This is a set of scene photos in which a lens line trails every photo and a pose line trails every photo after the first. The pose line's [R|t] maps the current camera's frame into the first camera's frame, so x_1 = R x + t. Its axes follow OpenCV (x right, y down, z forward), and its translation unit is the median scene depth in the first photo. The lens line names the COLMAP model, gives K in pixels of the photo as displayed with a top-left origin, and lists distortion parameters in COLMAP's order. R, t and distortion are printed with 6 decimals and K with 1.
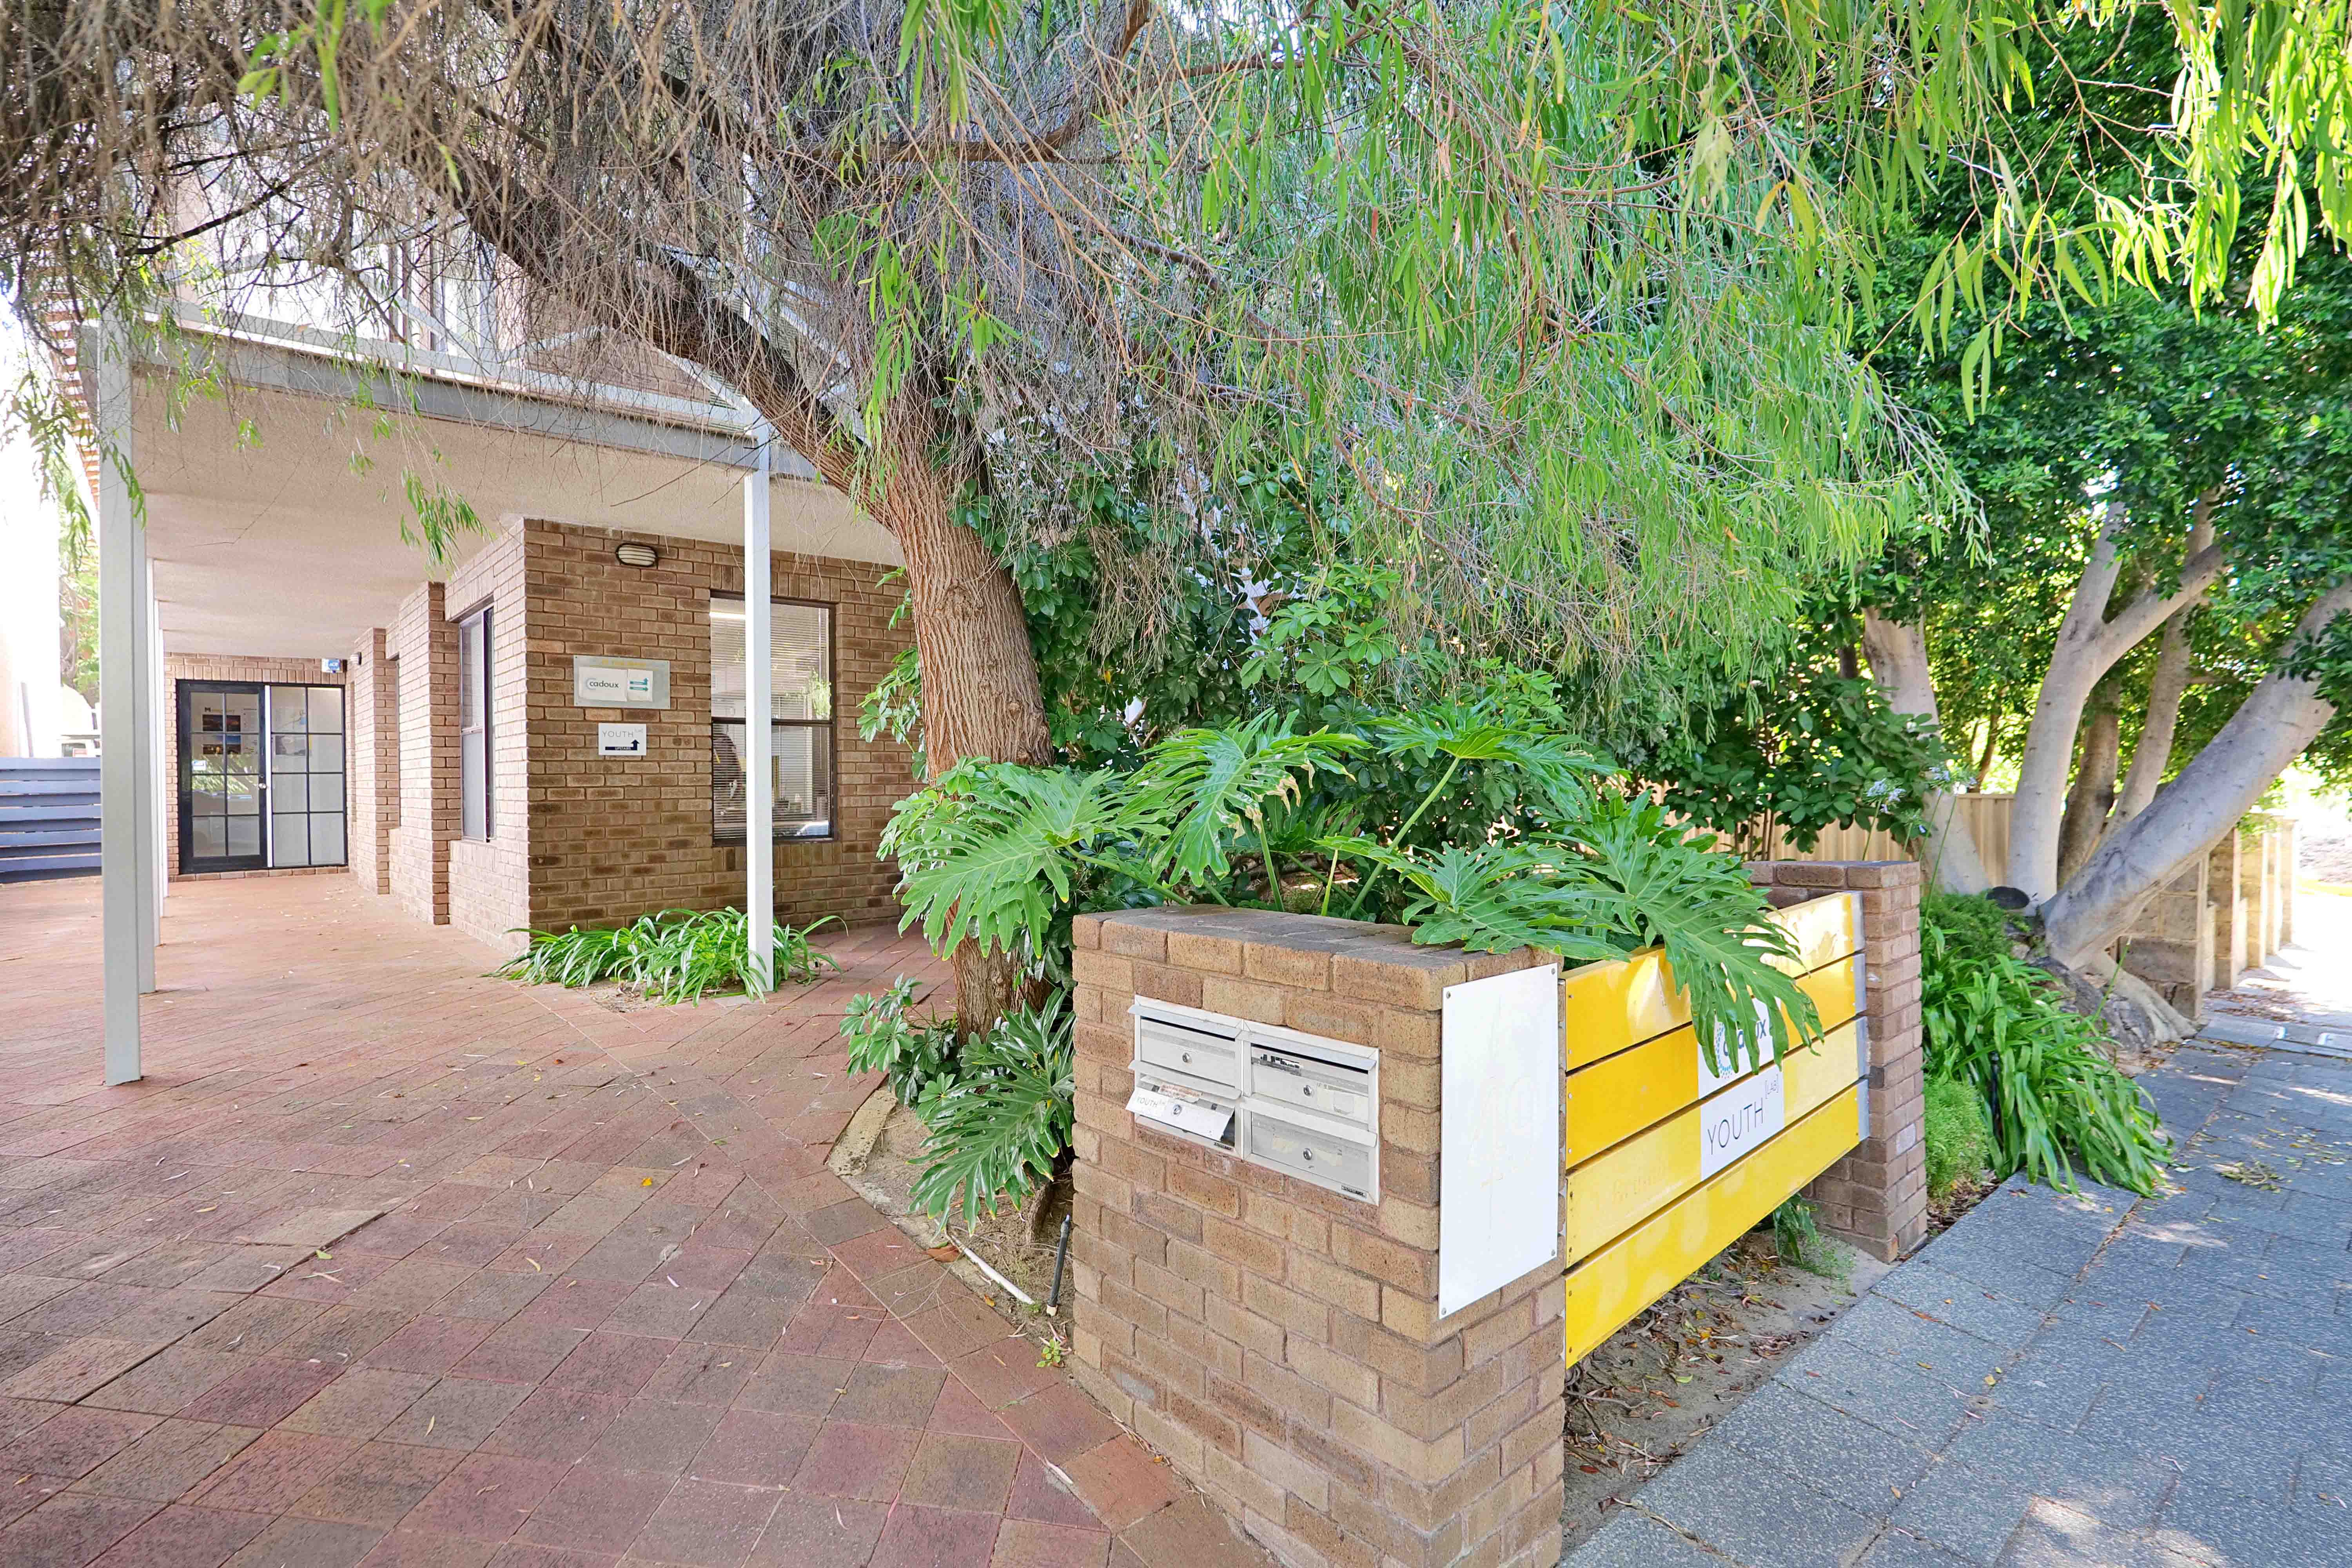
lens RADIAL K [[1128.3, 0, 1171.1], [0, 1128.3, 788.3], [0, 0, 1]] dist [-0.012873, 0.000746]
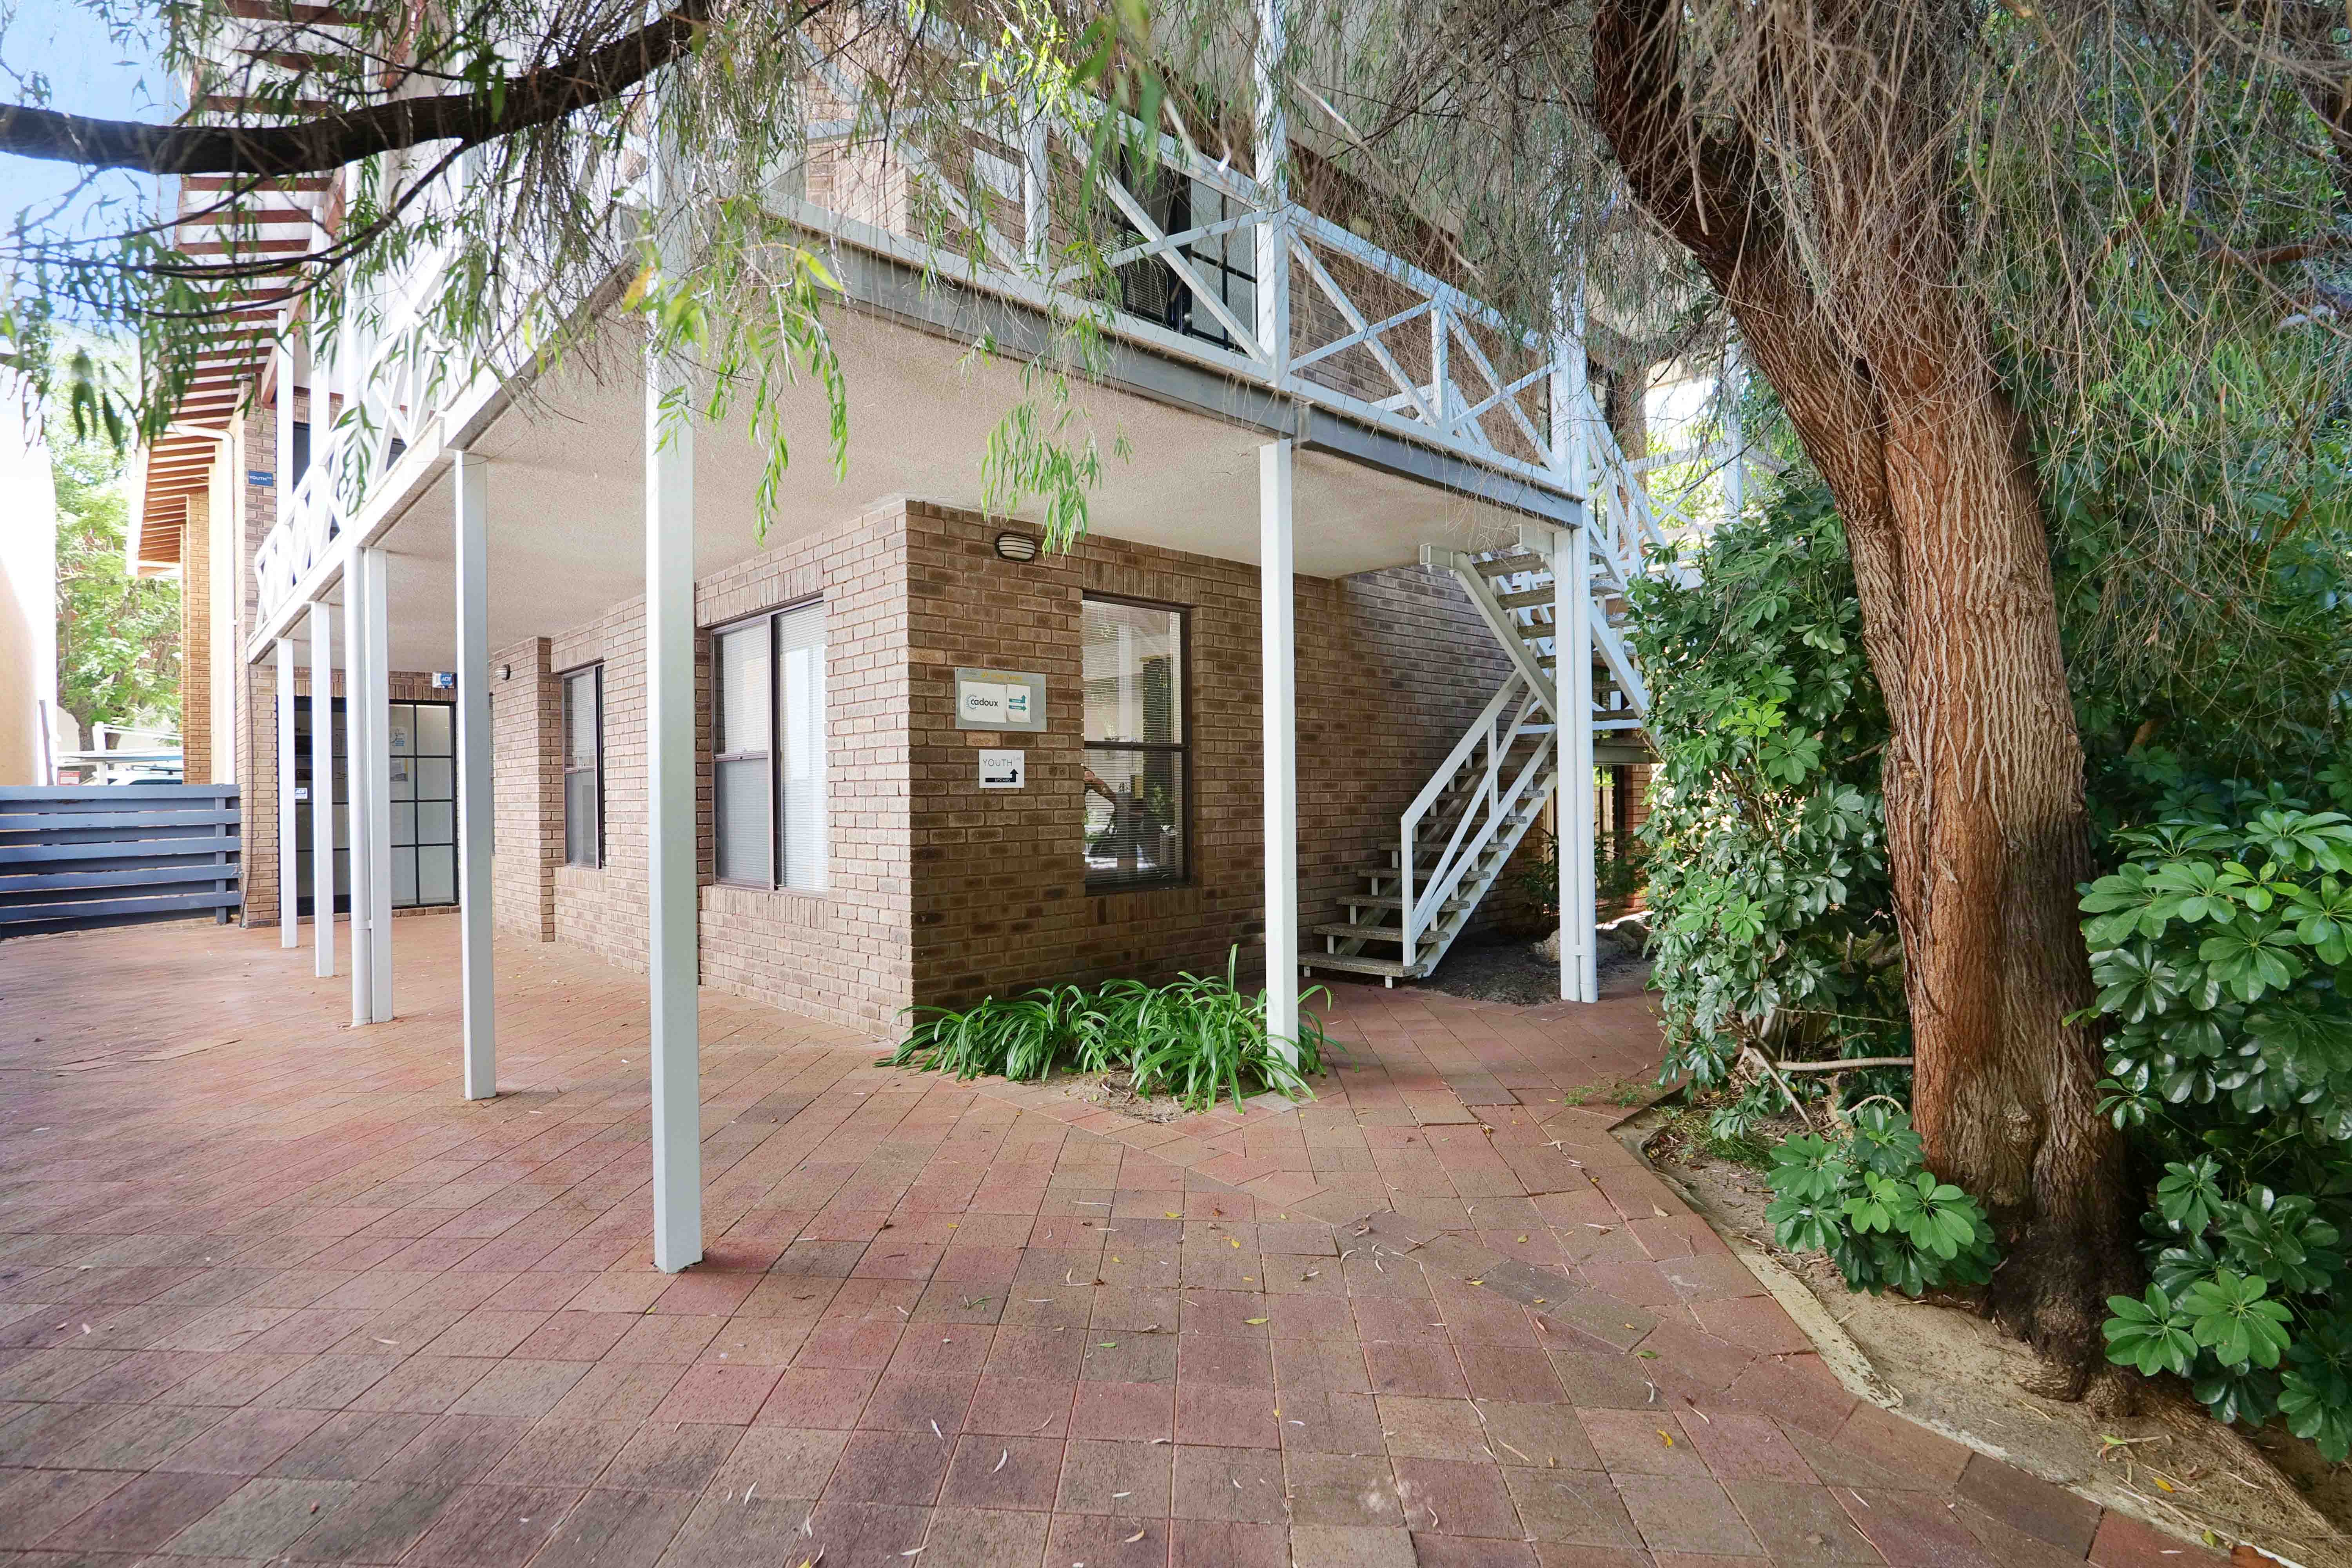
lens RADIAL K [[1128.3, 0, 1171.1], [0, 1128.3, 788.3], [0, 0, 1]] dist [-0.012873, 0.000746]
pose [[0.998993, -0.002576, 0.044786, -0.403503], [0.003127, 0.999920, -0.012254, -0.018803], [-0.044750, 0.012382, 0.998921, 0.167382]]
